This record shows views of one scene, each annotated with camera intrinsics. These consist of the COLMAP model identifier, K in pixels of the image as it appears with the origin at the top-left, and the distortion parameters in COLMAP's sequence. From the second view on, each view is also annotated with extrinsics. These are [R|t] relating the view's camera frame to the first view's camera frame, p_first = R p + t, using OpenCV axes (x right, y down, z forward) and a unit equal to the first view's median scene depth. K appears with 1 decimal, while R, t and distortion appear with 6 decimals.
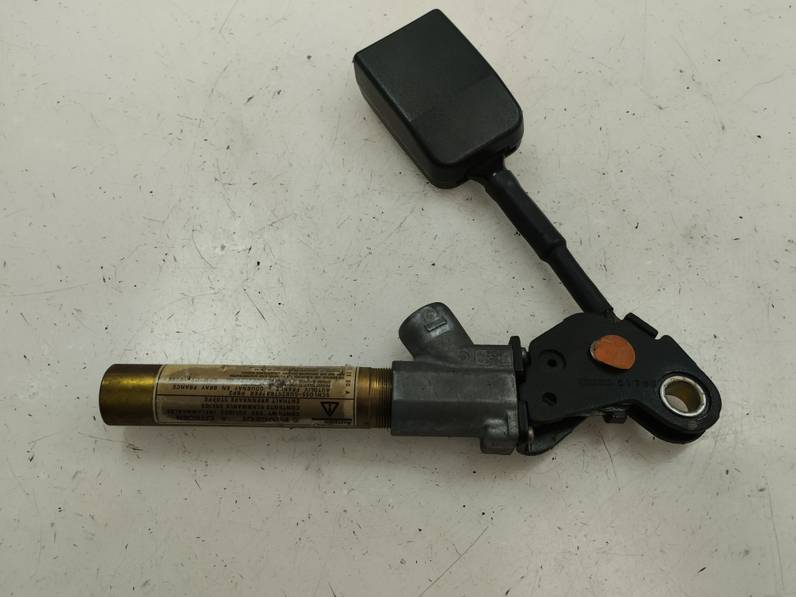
lens RADIAL K [[637.4, 0, 398.0], [0, 637.4, 298.5], [0, 0, 1]] dist [0.076938, -0.087730]
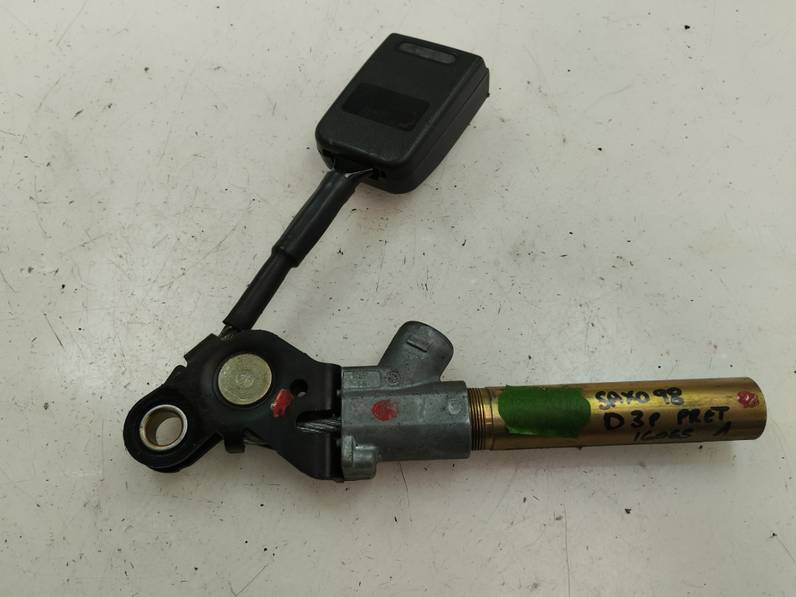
lens RADIAL K [[637.4, 0, 398.0], [0, 637.4, 298.5], [0, 0, 1]] dist [0.076938, -0.087730]
pose [[0.999928, -0.011349, 0.003957, 0.267545], [0.011355, 0.999935, -0.001397, -0.028636], [-0.003941, 0.001442, 0.999991, 0.031683]]
